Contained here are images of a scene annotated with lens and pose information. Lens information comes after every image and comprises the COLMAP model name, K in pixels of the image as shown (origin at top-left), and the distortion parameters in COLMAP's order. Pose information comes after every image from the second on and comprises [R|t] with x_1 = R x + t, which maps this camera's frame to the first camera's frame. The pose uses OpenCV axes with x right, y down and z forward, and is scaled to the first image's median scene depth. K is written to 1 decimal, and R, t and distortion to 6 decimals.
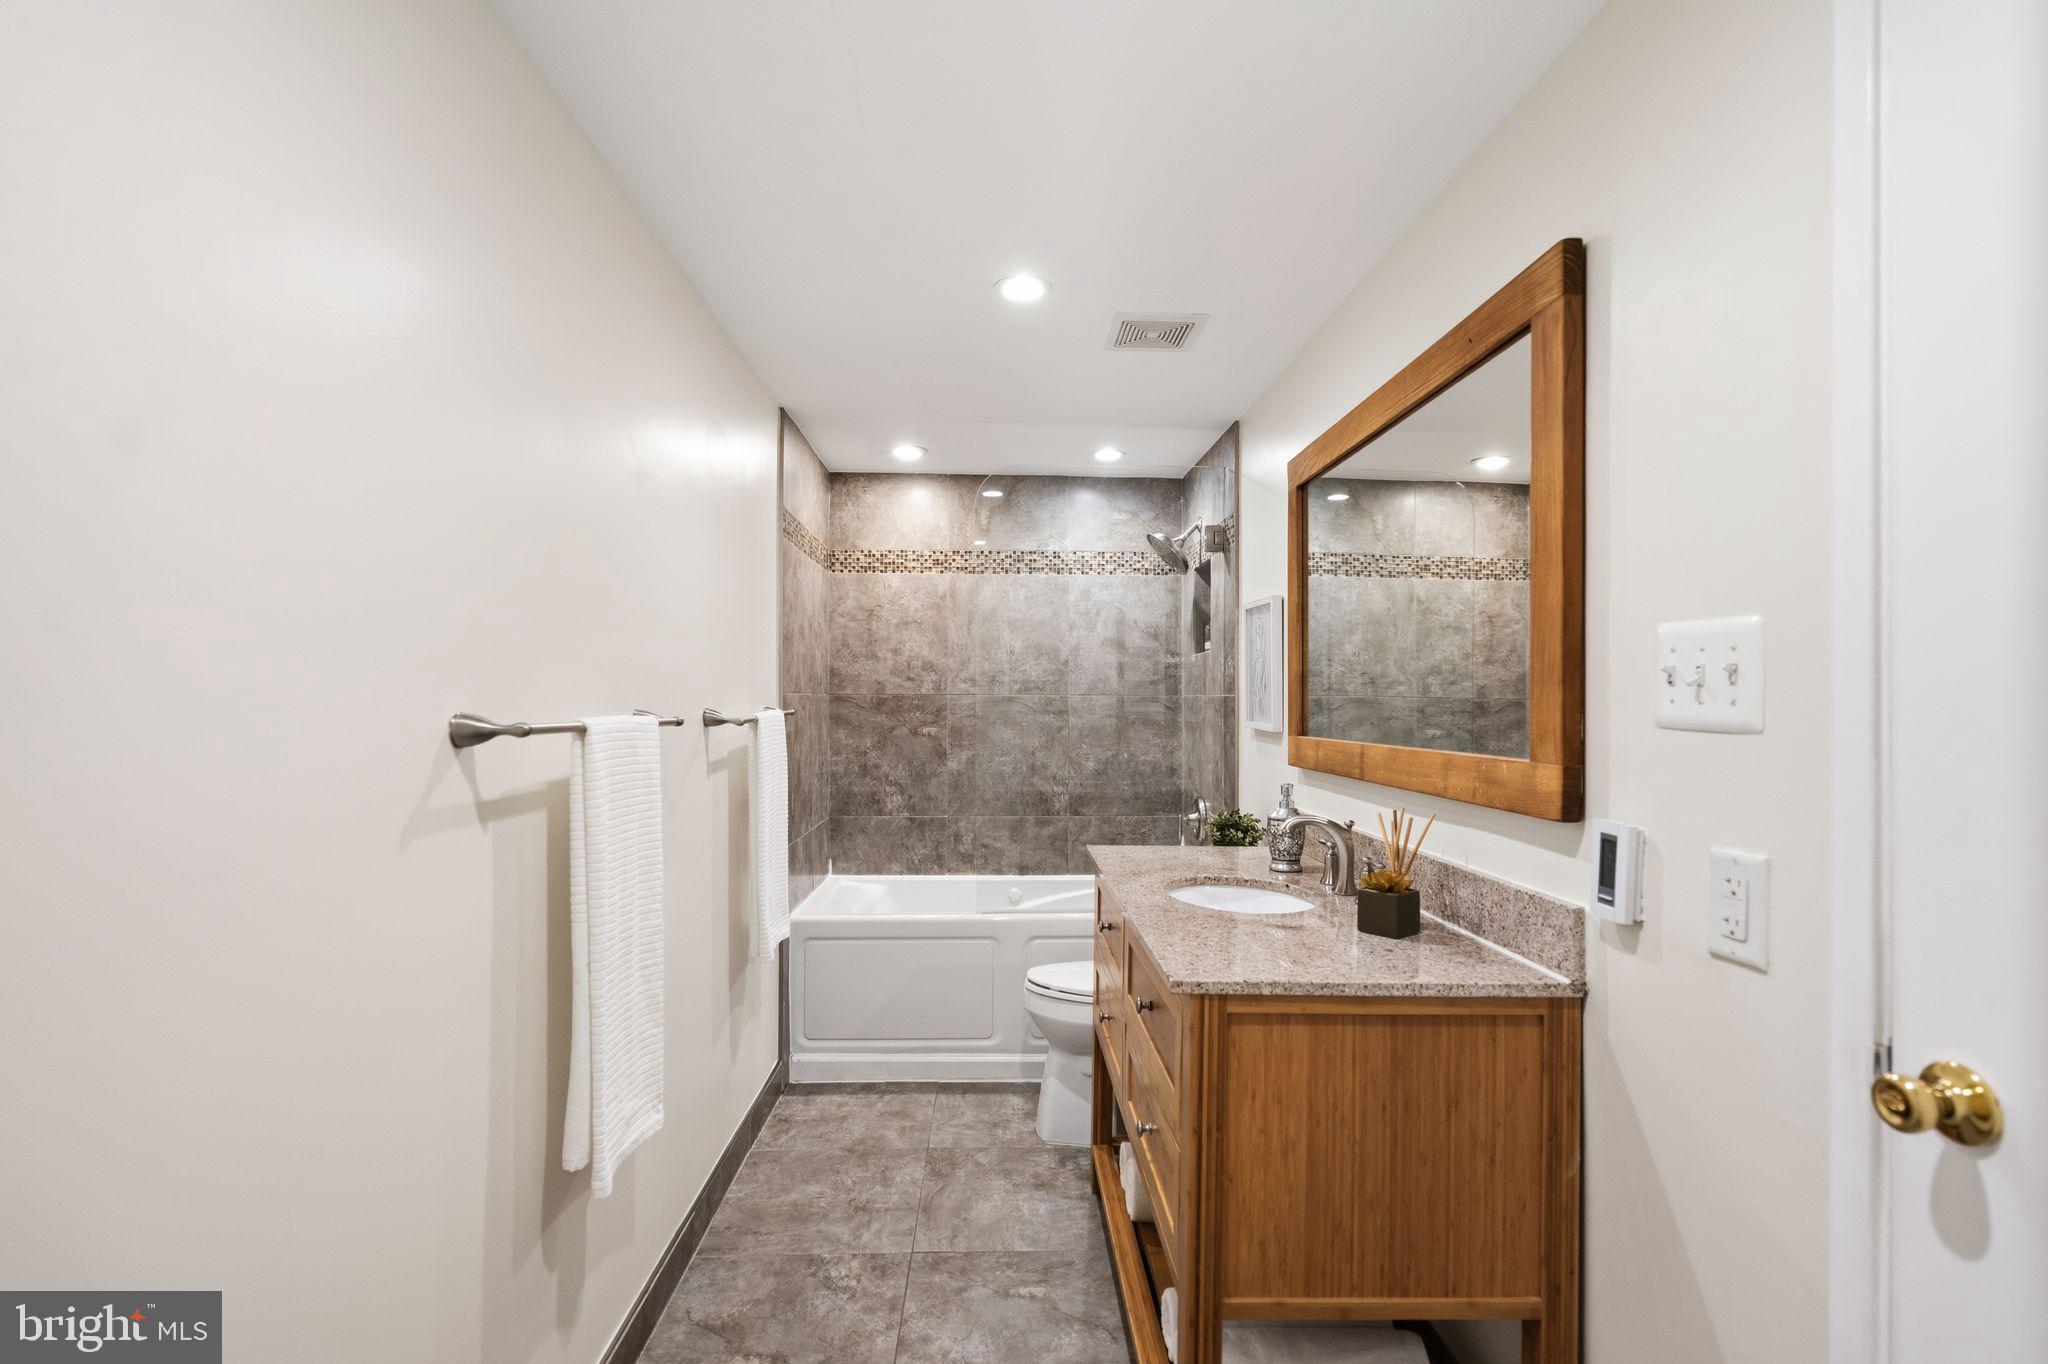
lens RADIAL K [[969.2, 0, 1016.4], [0, 969.2, 688.4], [0, 0, 1]] dist [0.000989, 0.000209]
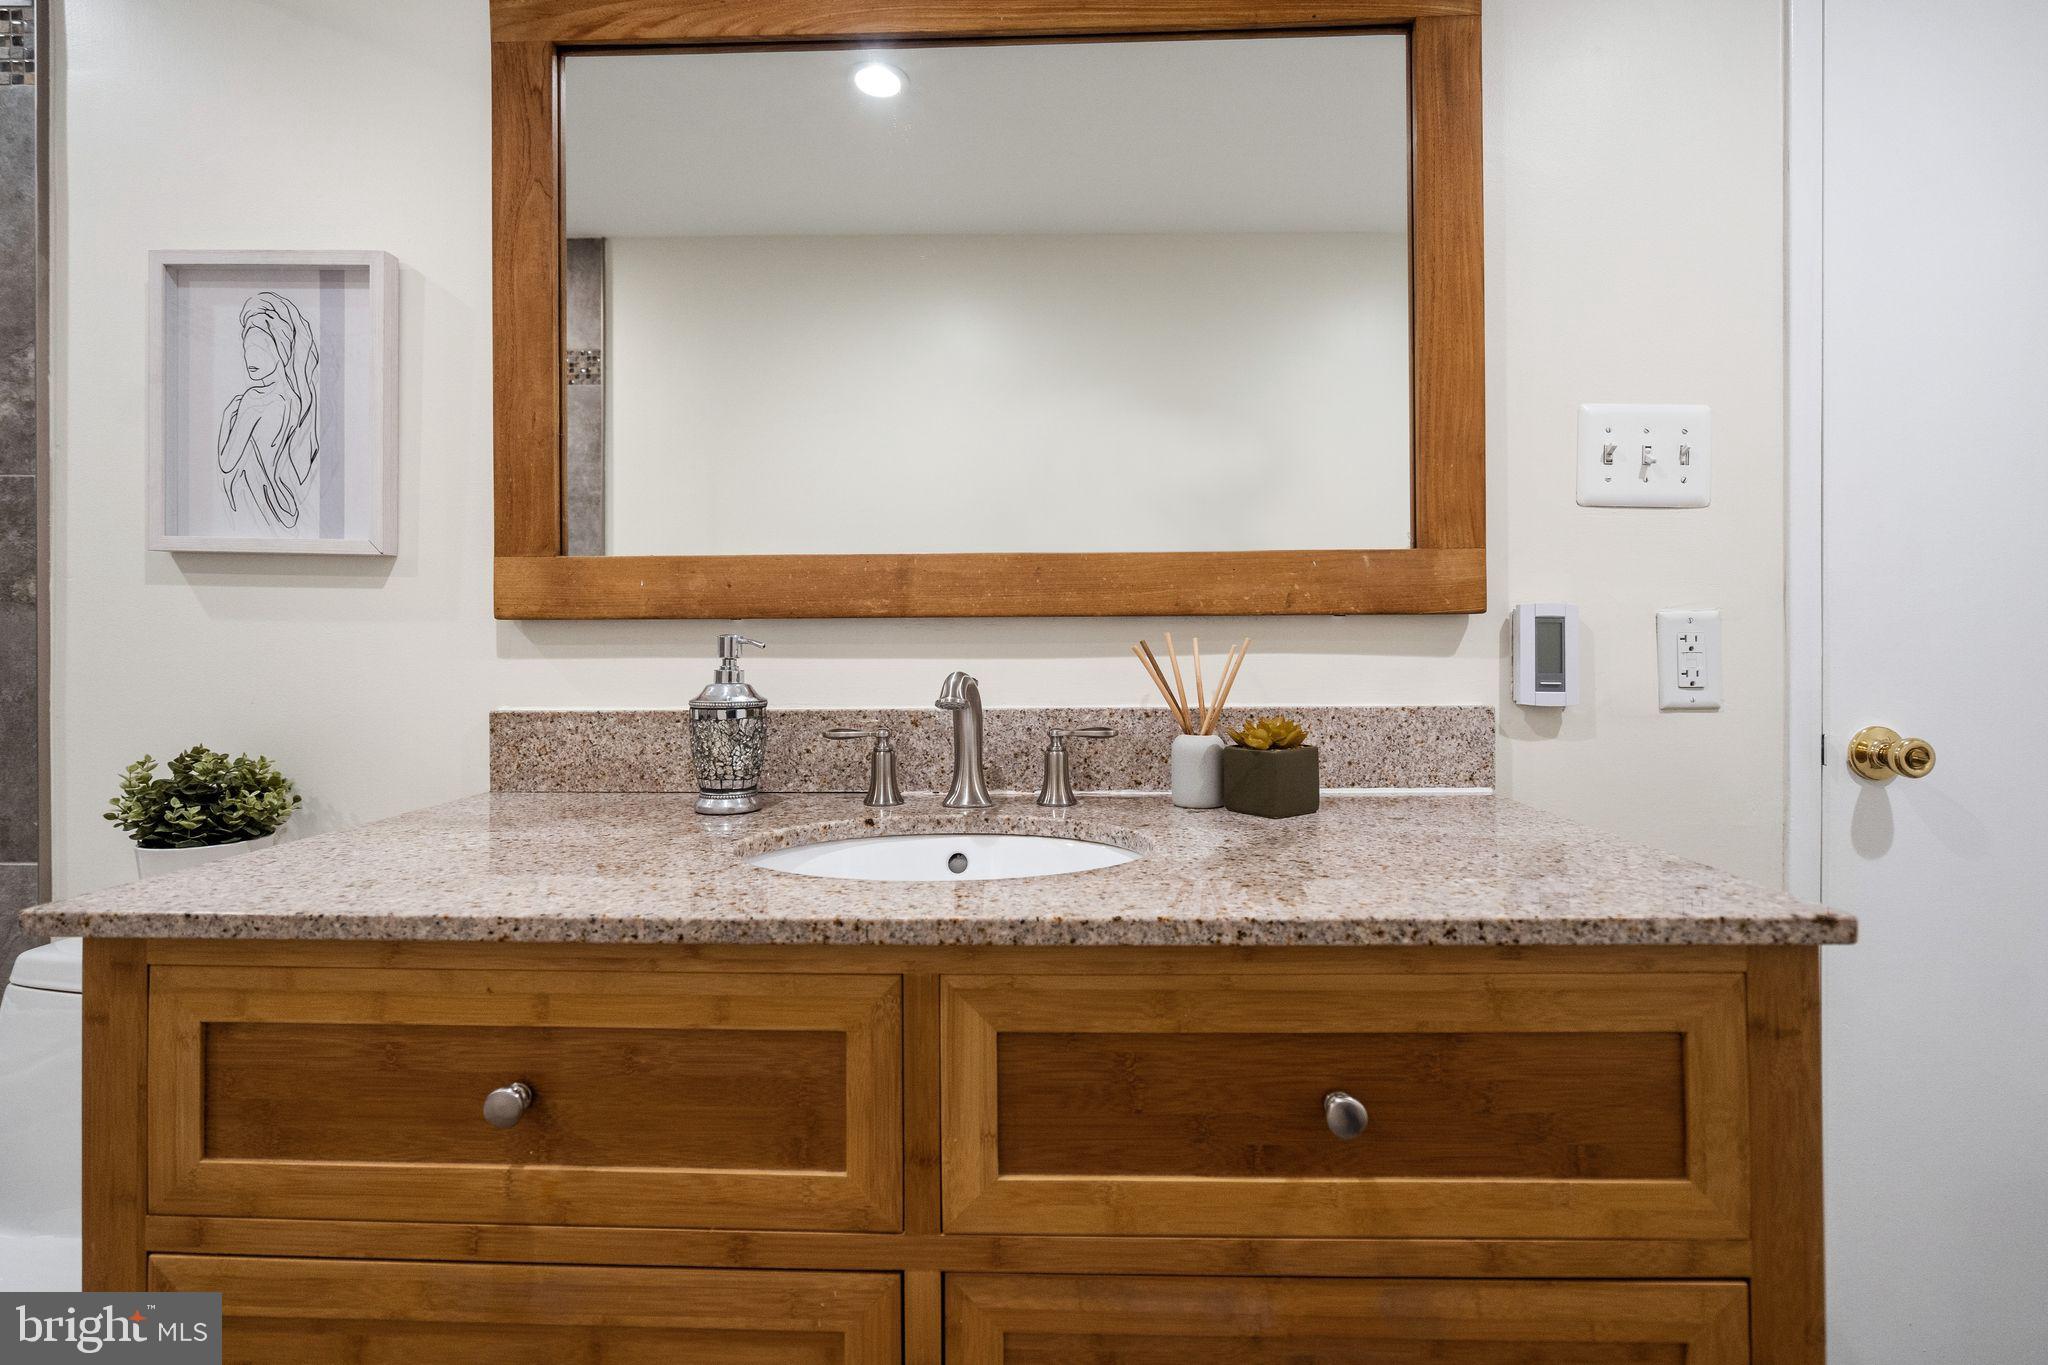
lens RADIAL K [[969.2, 0, 1016.4], [0, 969.2, 688.9], [0, 0, 1]] dist [0.000989, 0.000209]
pose [[0.054596, -0.003726, 0.998502, -0.335990], [-0.004512, 0.999982, 0.003978, 0.201146], [-0.998498, -0.004723, 0.054578, 1.344908]]
